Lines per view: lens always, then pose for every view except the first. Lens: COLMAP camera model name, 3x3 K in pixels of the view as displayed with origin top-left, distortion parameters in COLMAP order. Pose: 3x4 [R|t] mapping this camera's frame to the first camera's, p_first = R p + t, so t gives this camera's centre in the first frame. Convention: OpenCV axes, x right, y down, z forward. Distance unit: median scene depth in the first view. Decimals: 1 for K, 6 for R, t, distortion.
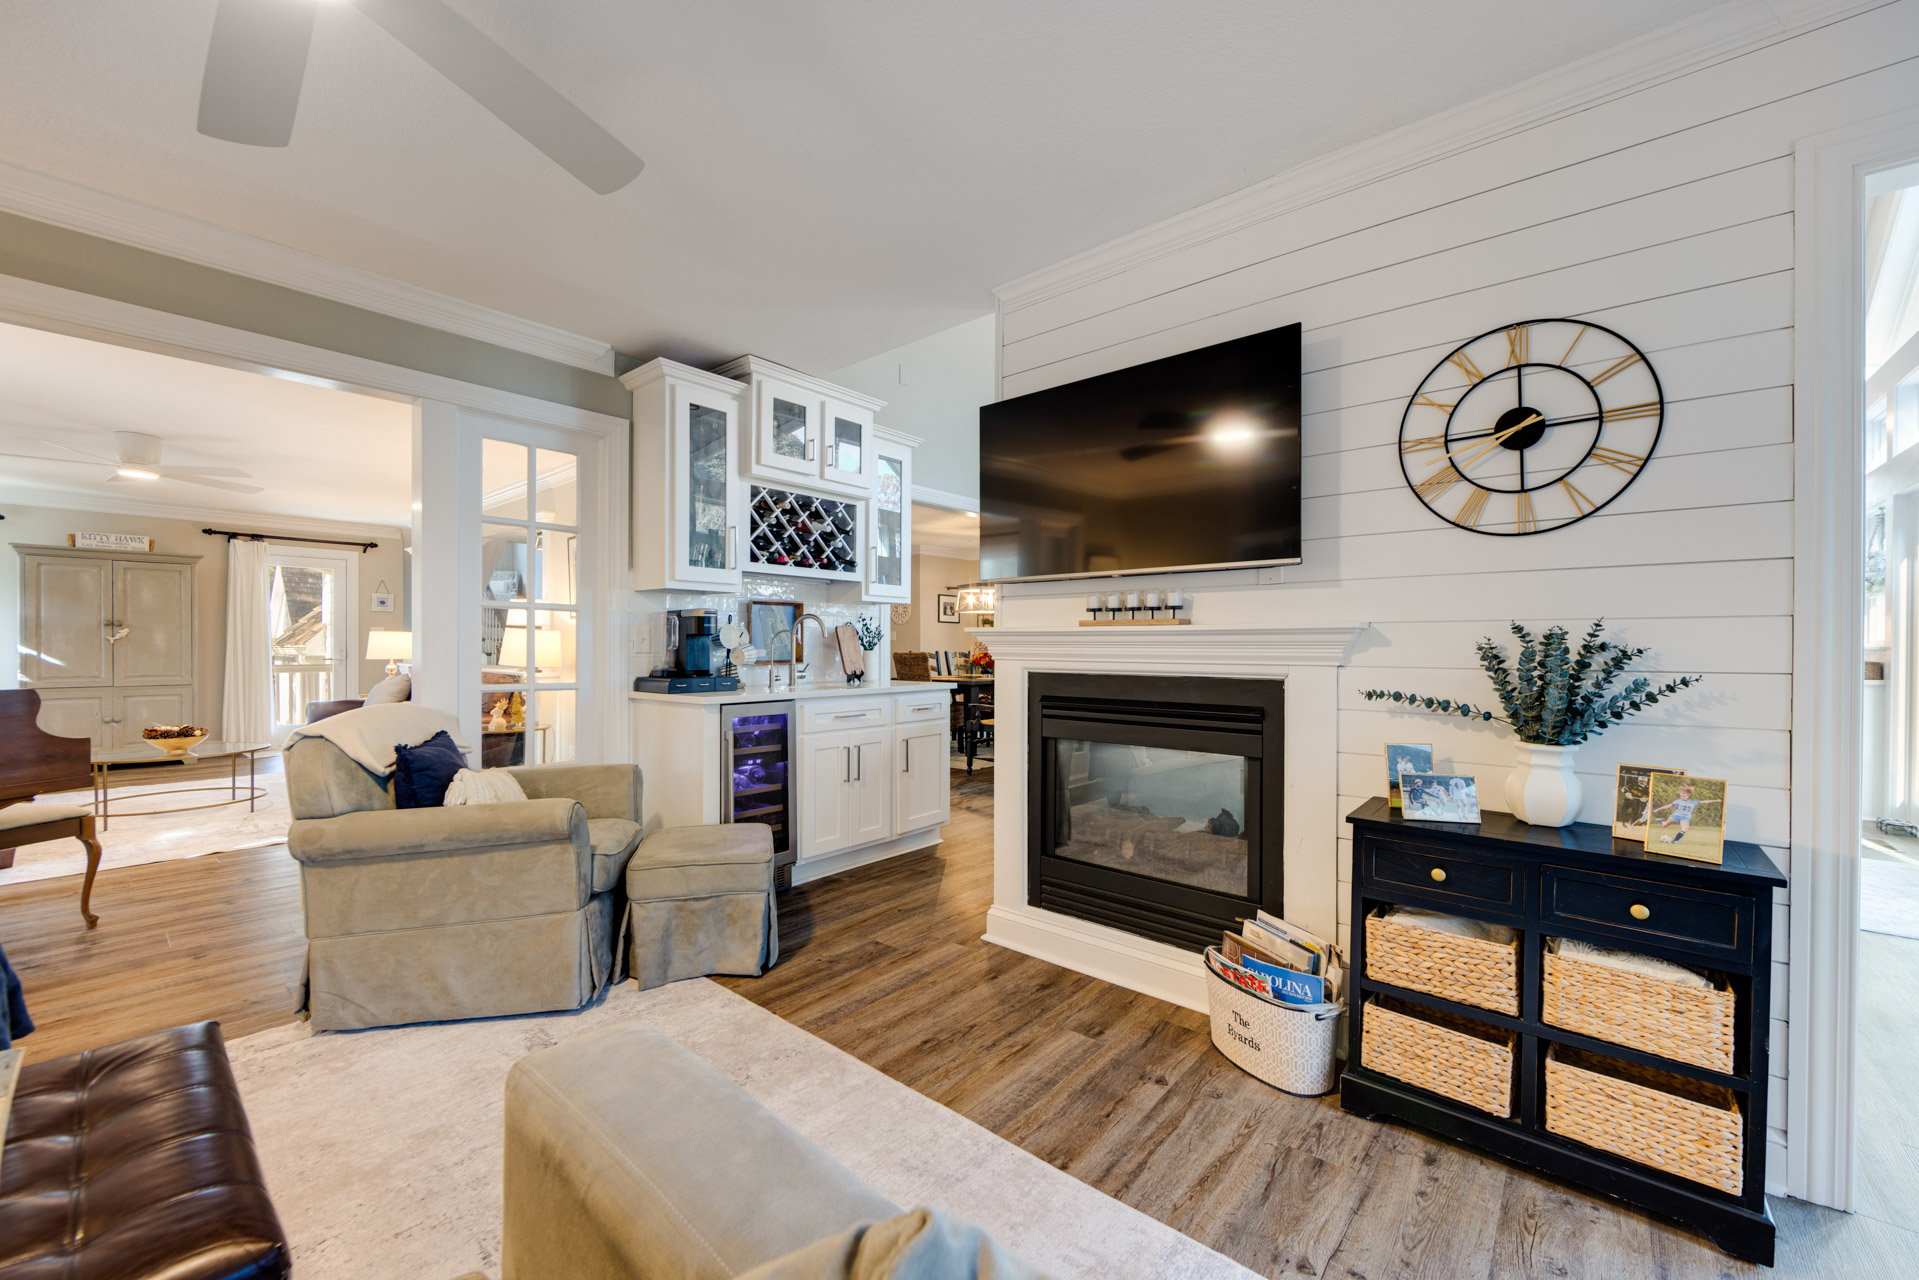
lens RADIAL K [[750.9, 0, 962.4], [0, 750.9, 646.3], [0, 0, 1]] dist [-0.001717, -0.000054]
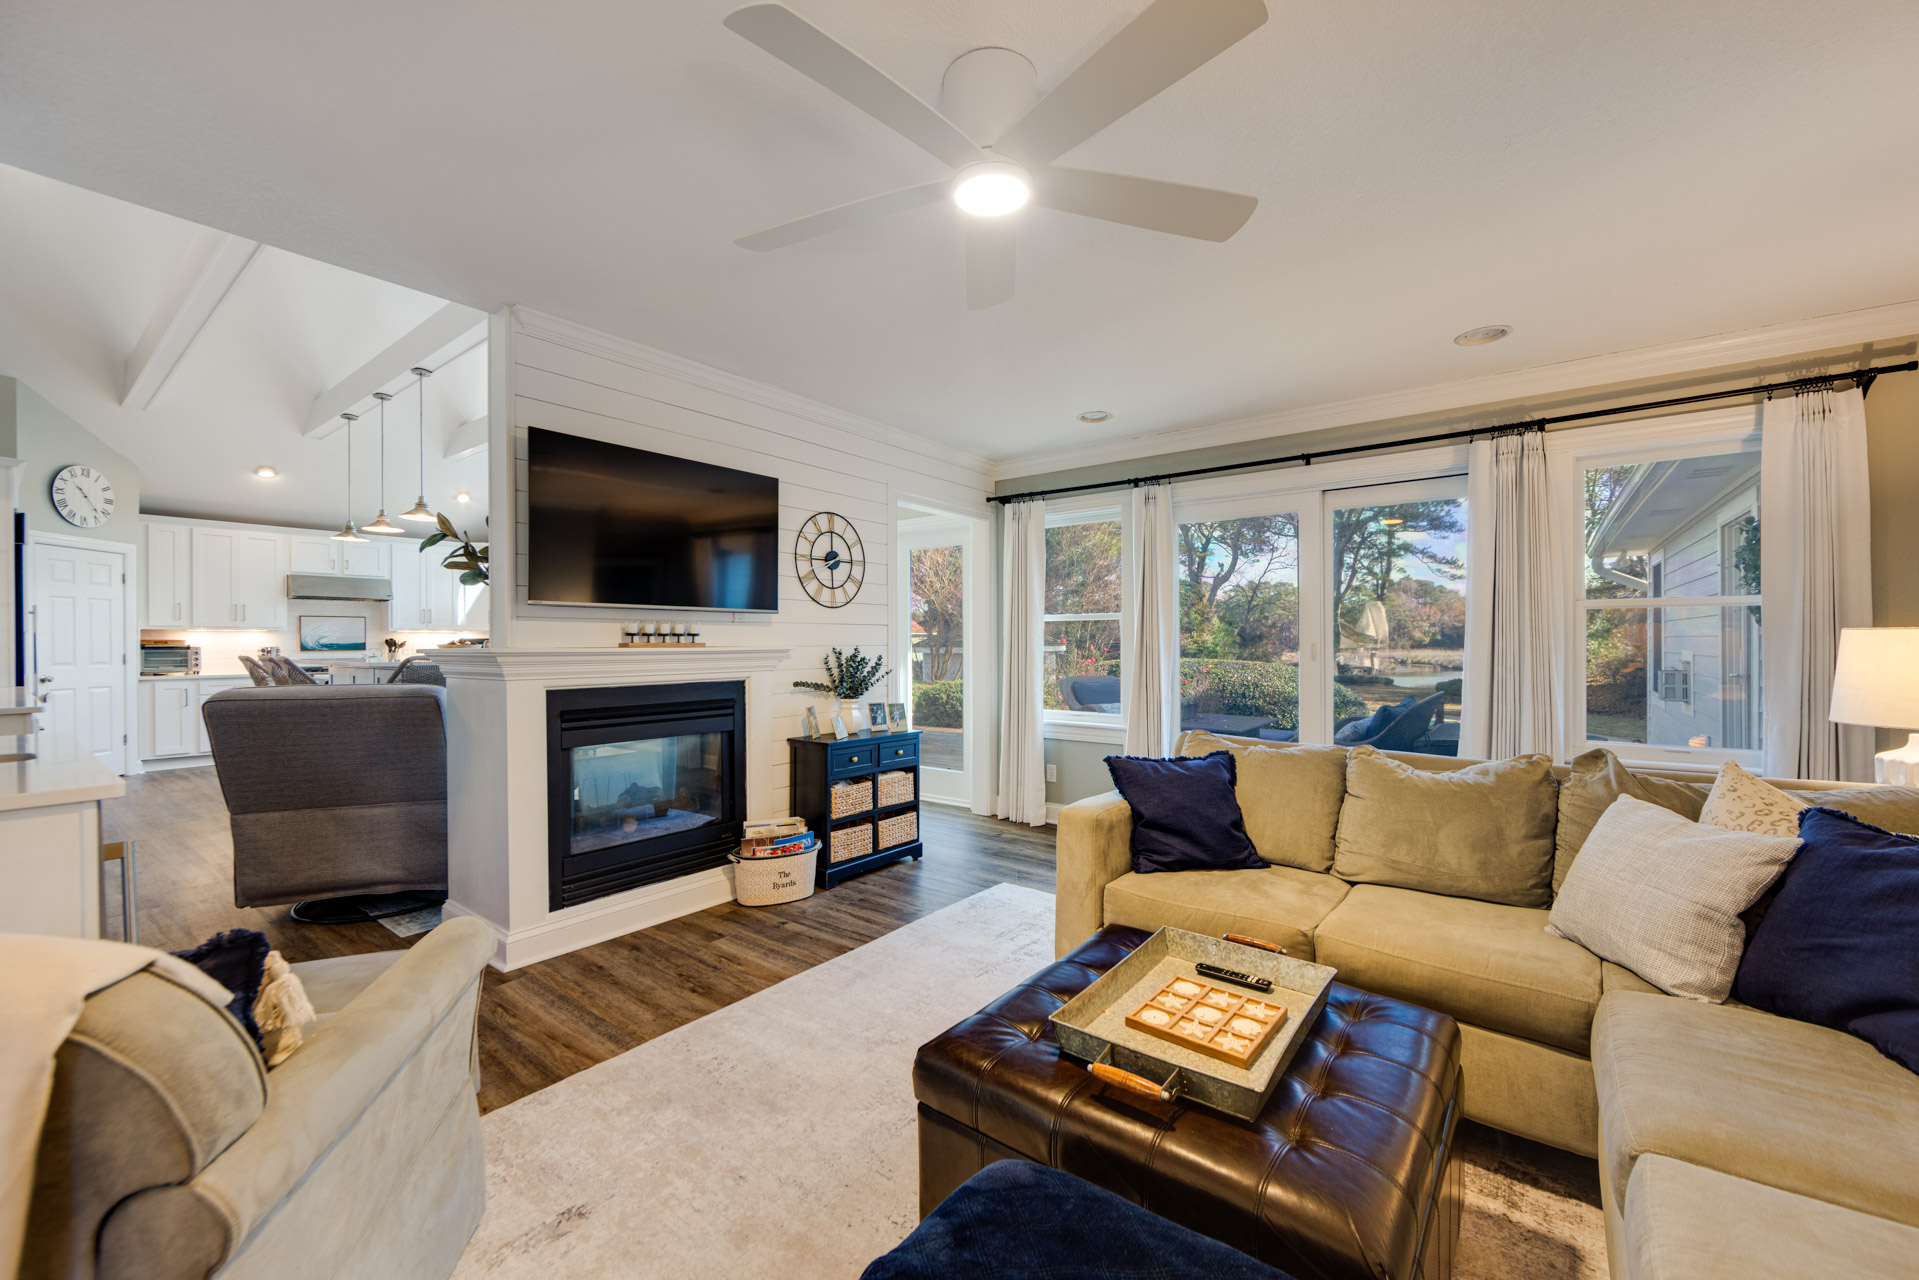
lens RADIAL K [[750.9, 0, 962.4], [0, 750.9, 646.3], [0, 0, 1]] dist [-0.001717, -0.000054]
pose [[-0.052054, -0.008355, 0.998609, -1.377152], [0.004156, 0.999955, 0.008583, -0.047171], [-0.998636, 0.004597, -0.052017, 0.666518]]
